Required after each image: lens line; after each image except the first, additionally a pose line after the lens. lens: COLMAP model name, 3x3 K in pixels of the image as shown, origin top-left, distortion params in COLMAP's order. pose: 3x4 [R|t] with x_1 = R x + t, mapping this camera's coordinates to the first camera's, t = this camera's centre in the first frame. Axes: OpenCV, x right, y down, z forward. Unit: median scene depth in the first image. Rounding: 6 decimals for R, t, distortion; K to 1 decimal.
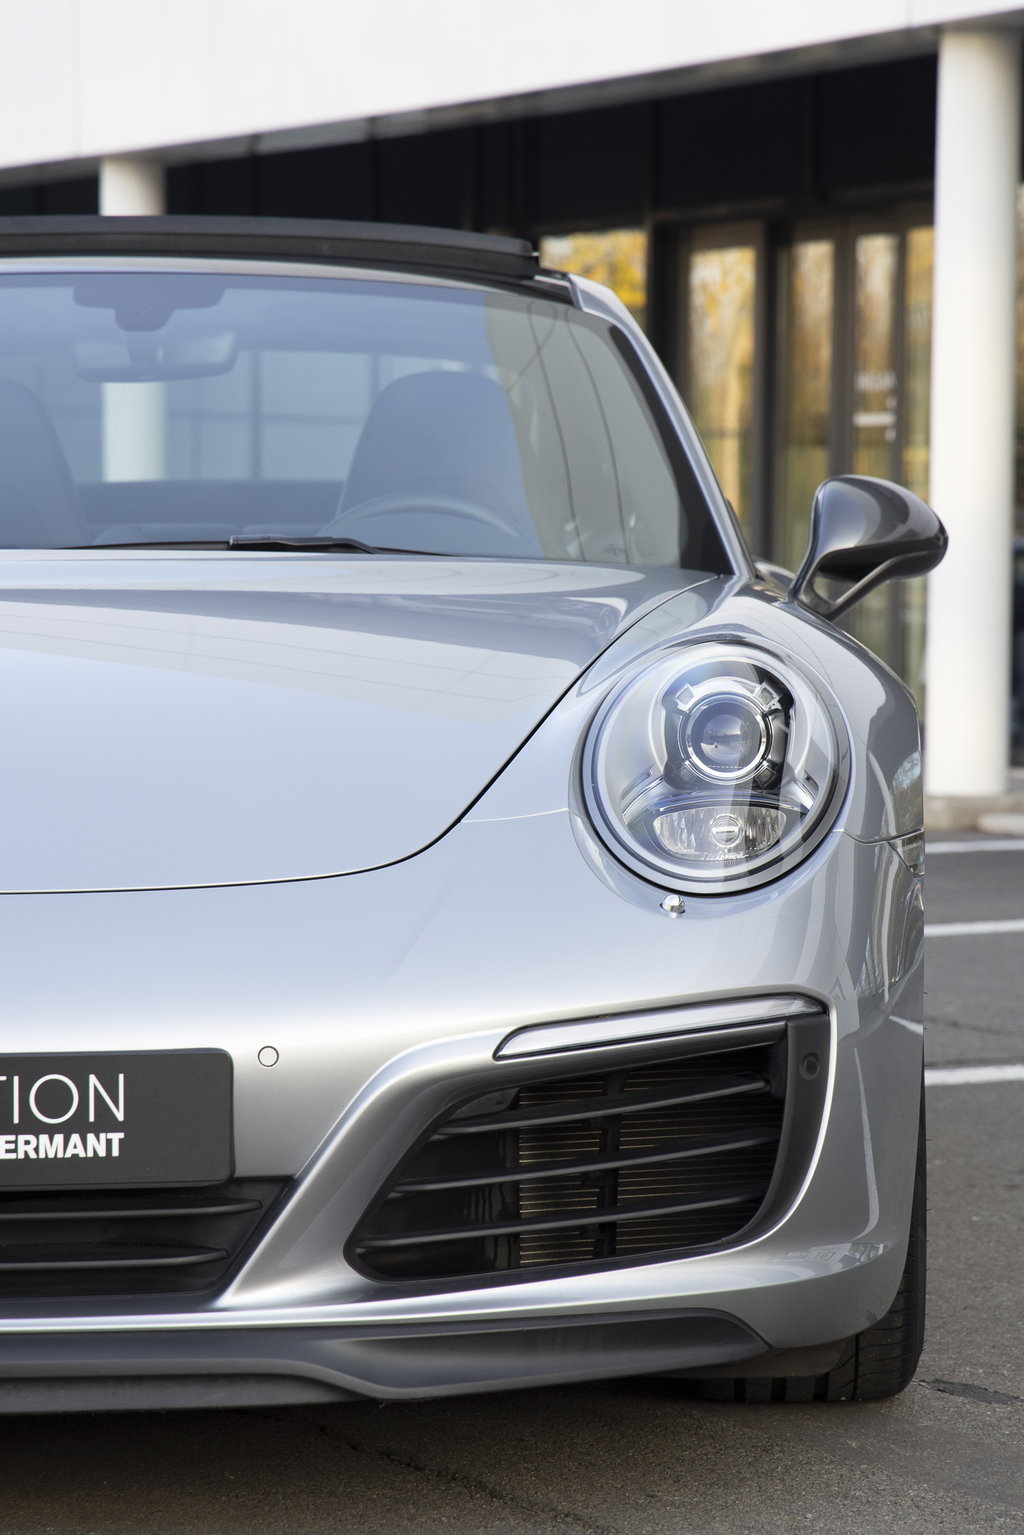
lens RADIAL K [[4536.6, 0, 512.0], [0, 4536.6, 767.5], [0, 0, 1]] dist [0.555638, -0.254466]
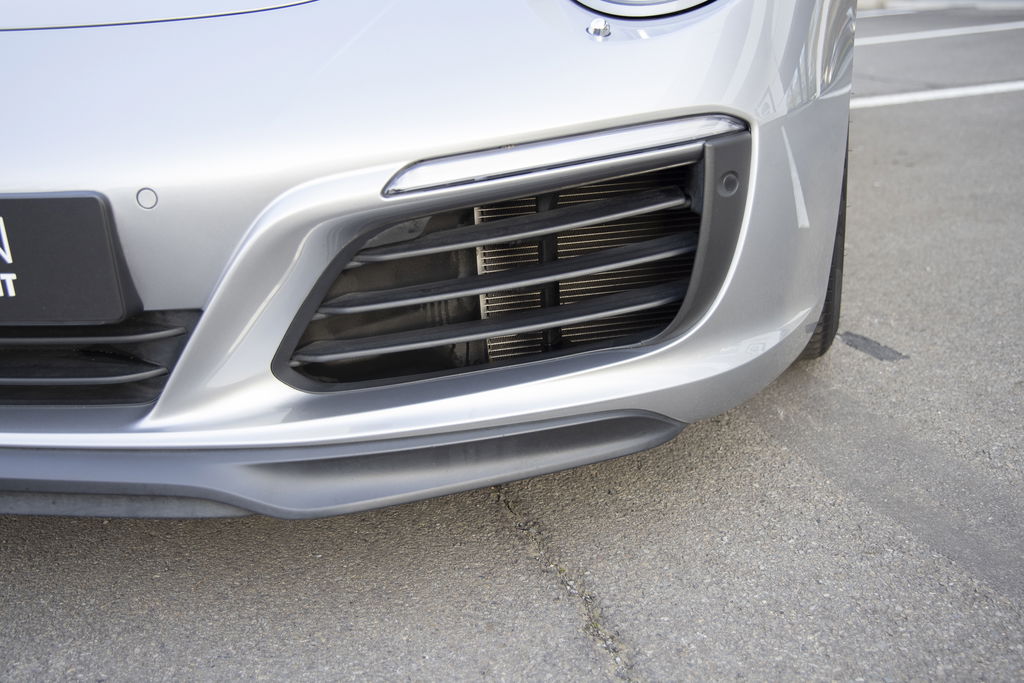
lens RADIAL K [[1110.6, 0, 510.4], [0, 1110.6, 325.1], [0, 0, 1]] dist [0.039608, 0.017462]
pose [[0.978205, 0.022535, -0.206413, 0.067840], [0.035515, 0.961286, 0.273254, 0.024594], [0.204580, -0.274629, 0.939535, 0.720660]]
